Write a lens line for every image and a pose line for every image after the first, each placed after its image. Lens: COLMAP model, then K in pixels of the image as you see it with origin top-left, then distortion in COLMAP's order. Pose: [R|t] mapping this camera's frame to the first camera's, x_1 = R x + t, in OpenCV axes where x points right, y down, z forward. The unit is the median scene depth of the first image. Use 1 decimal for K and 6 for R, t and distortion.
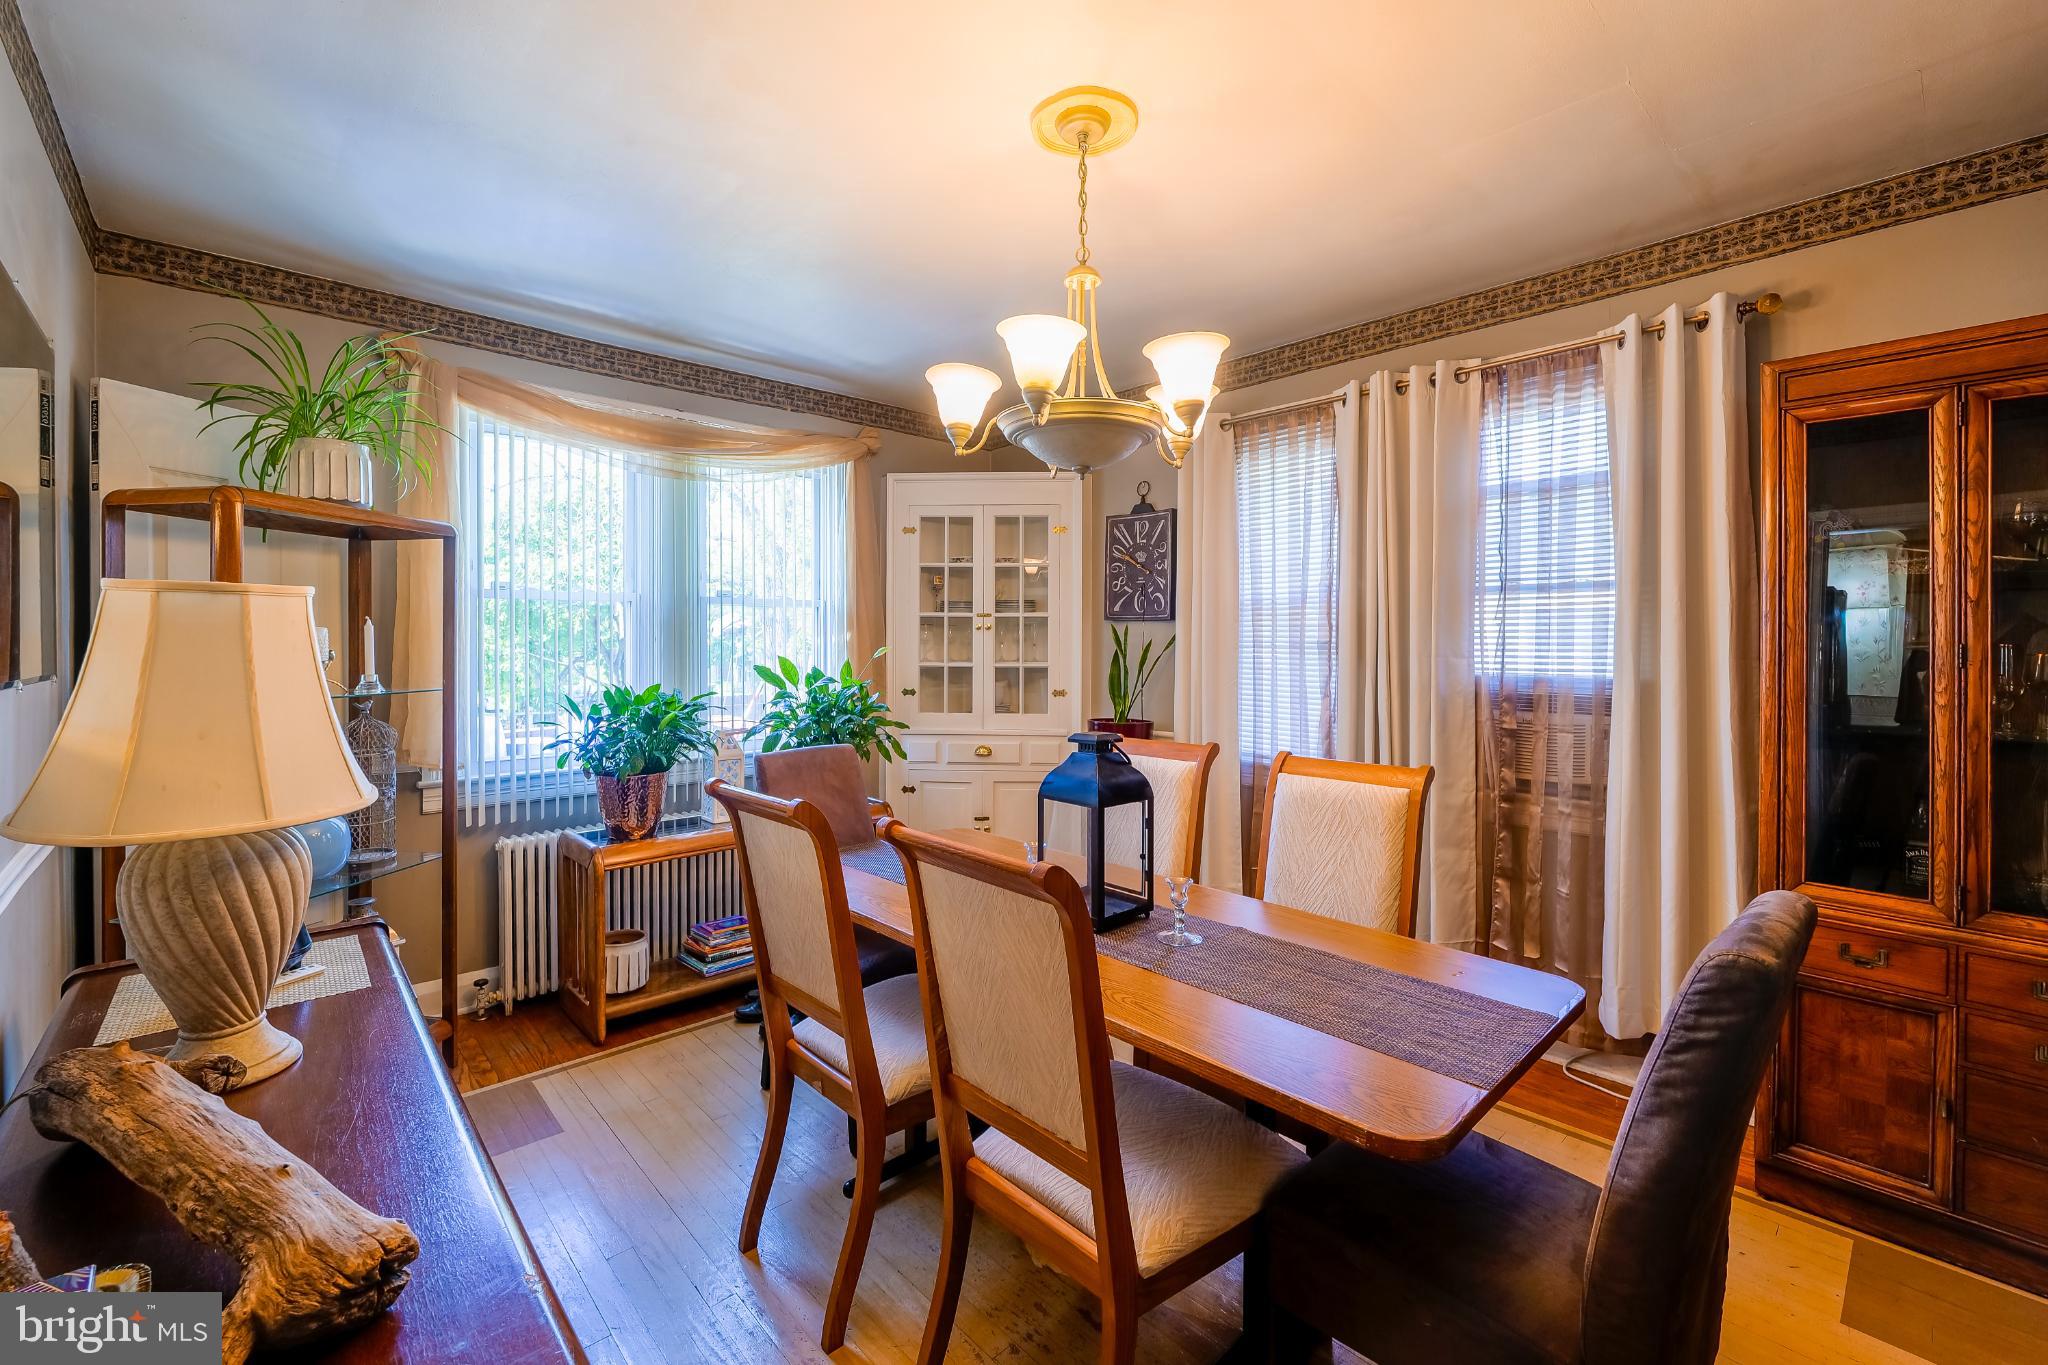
lens RADIAL K [[843.8, 0, 1001.0], [0, 843.8, 652.4], [0, 0, 1]] dist [-0.002815, -0.000079]
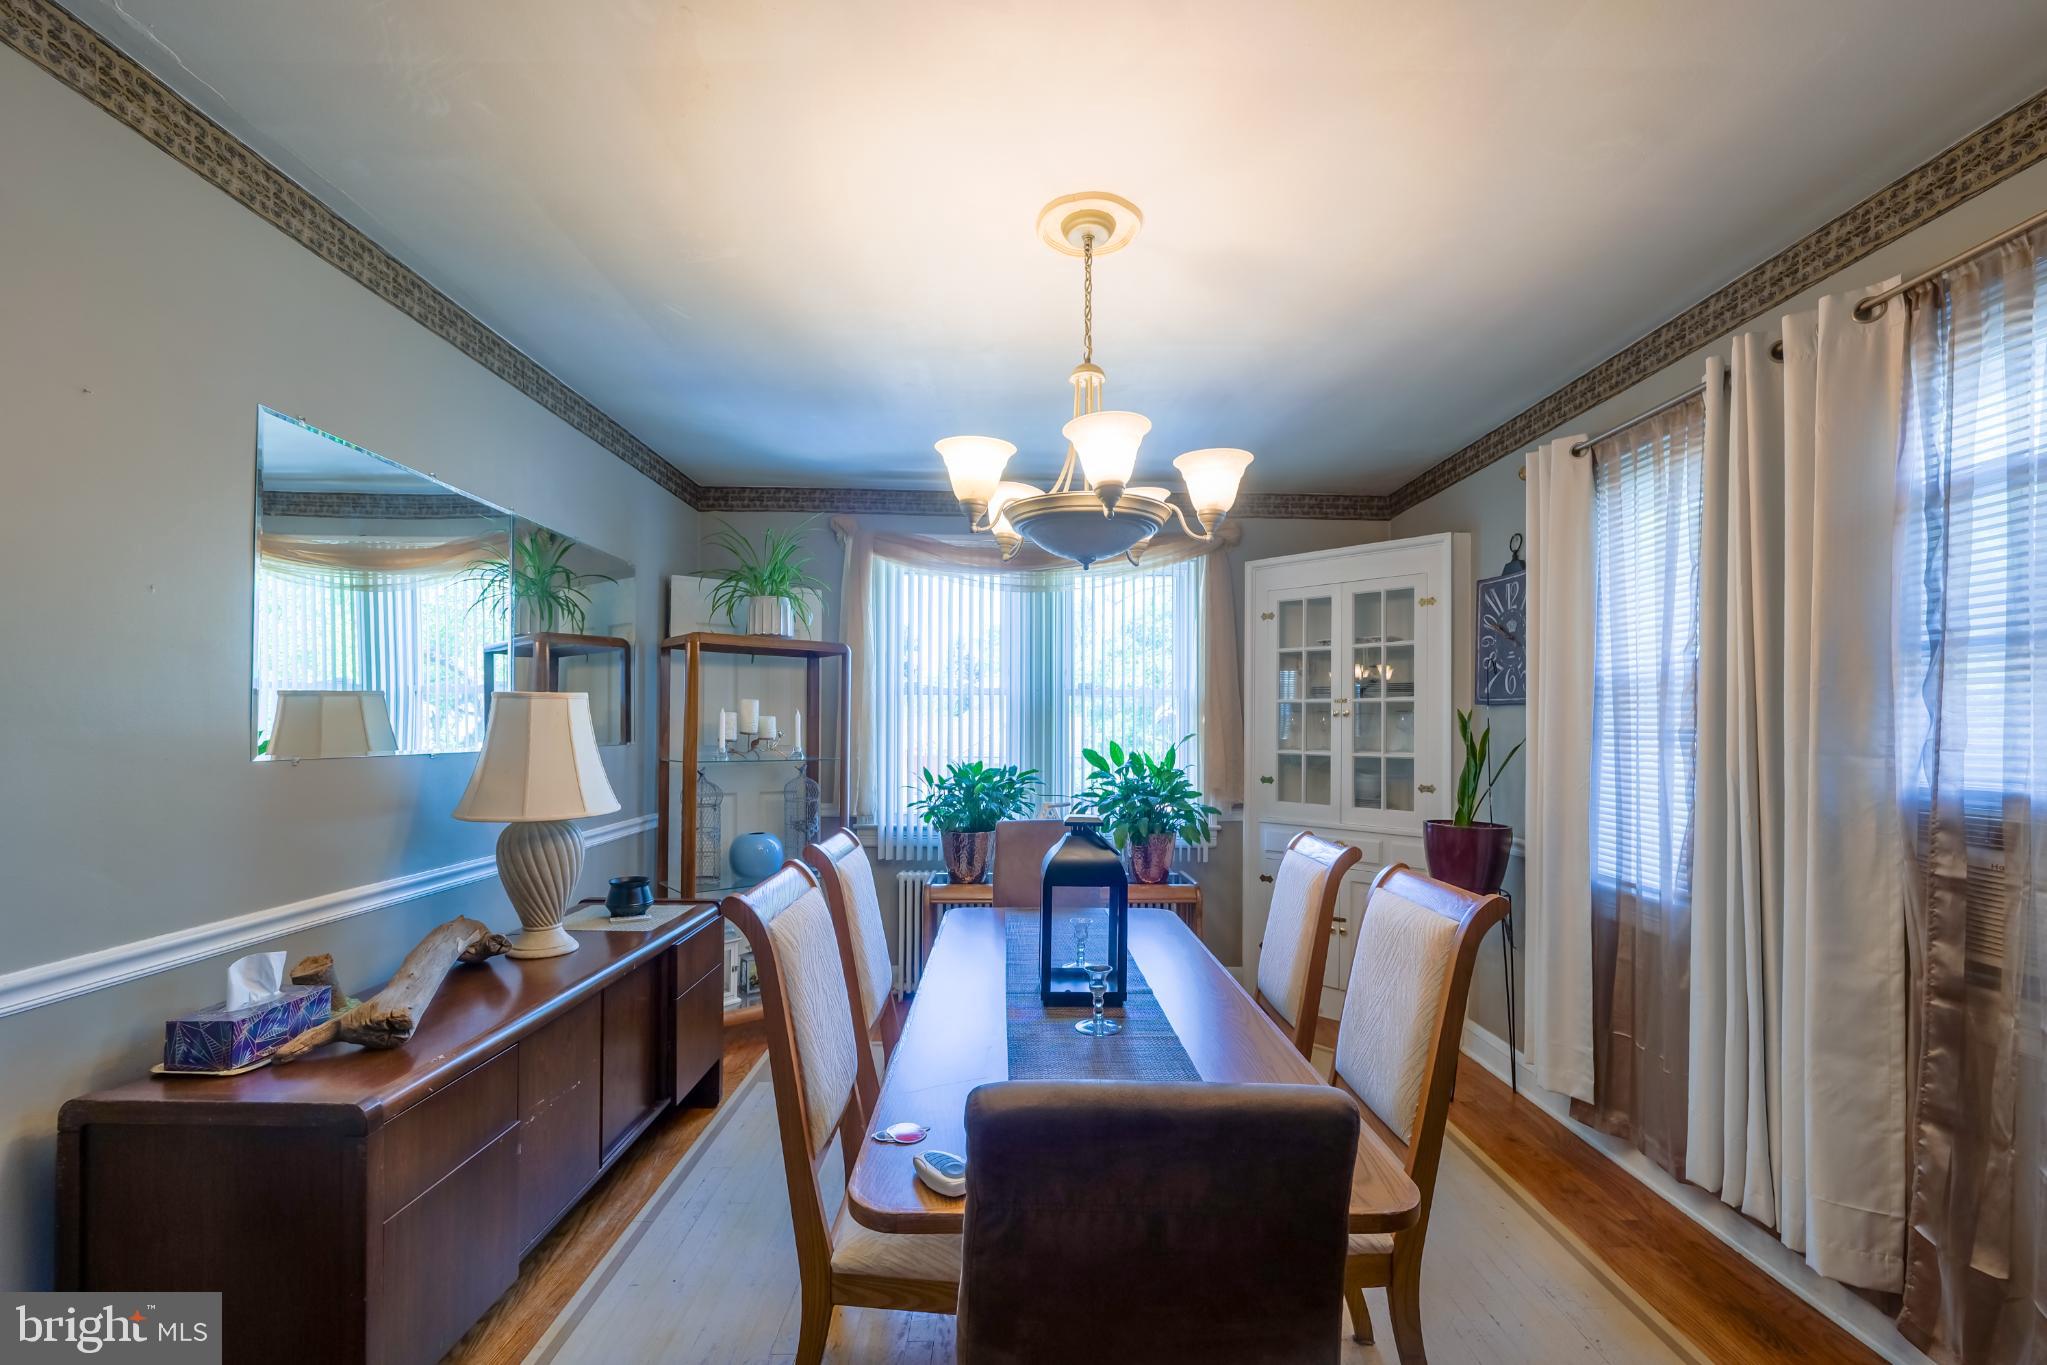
lens RADIAL K [[838.6, 0, 1052.9], [0, 838.6, 725.7], [0, 0, 1]] dist [0.001132, 0.000159]
pose [[0.765331, 0.002247, -0.643633, 0.435537], [-0.014065, 0.999814, -0.013234, 0.000262], [0.643483, 0.019181, 0.765220, 0.114692]]
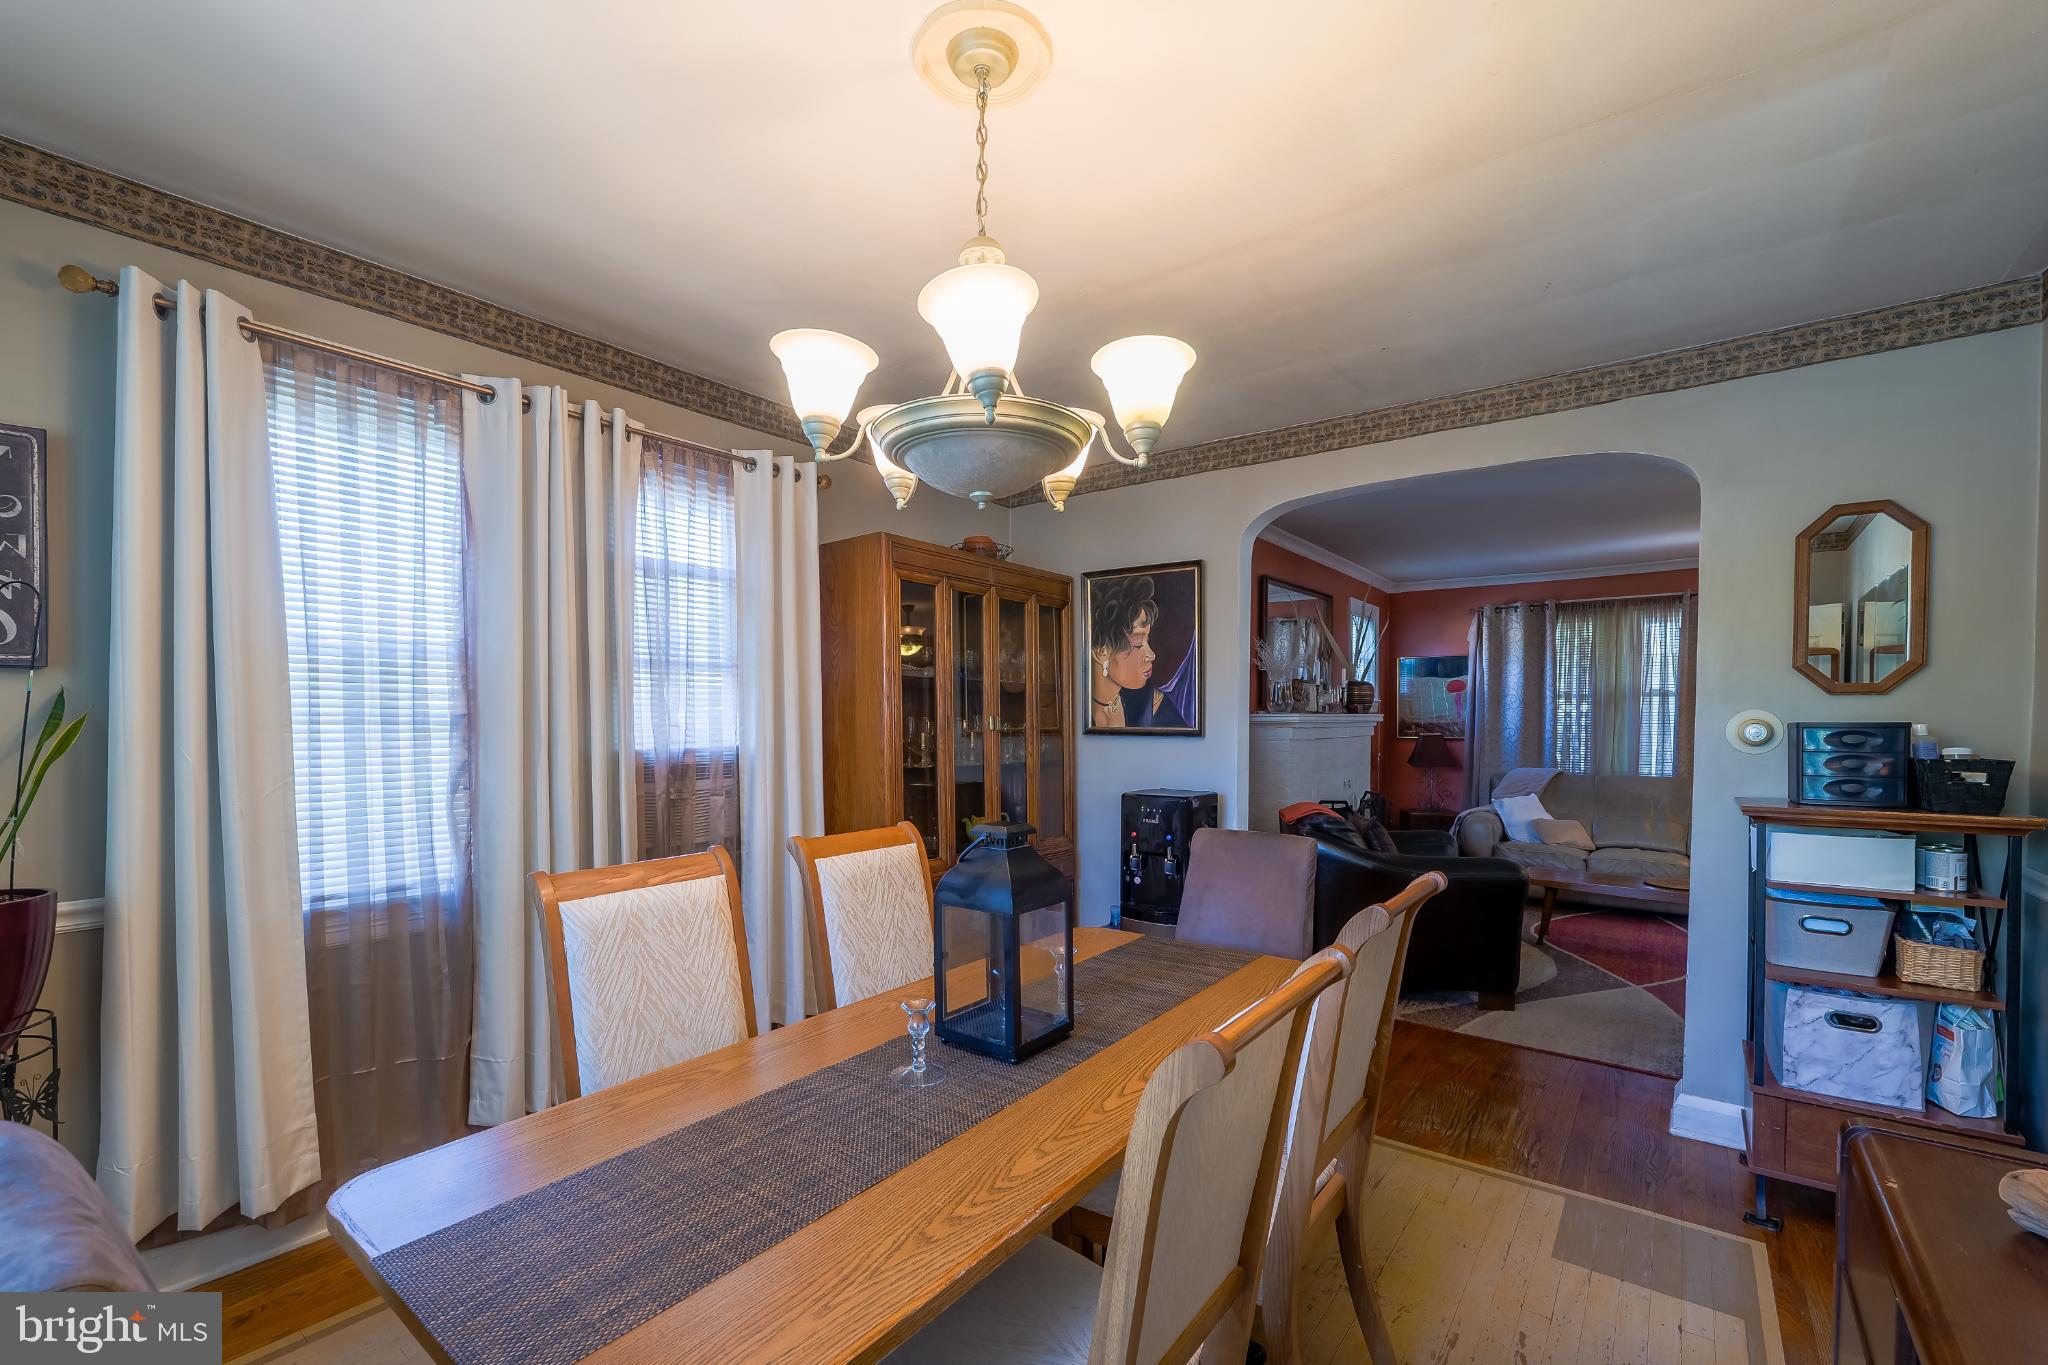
lens RADIAL K [[856.2, 0, 994.0], [0, 856.2, 695.6], [0, 0, 1]] dist [-0.011045, 0.000006]
pose [[-0.157418, 0.016420, 0.987395, -0.420698], [0.005934, 0.999859, -0.015681, -0.015006], [-0.987514, 0.003391, -0.157494, 0.680440]]
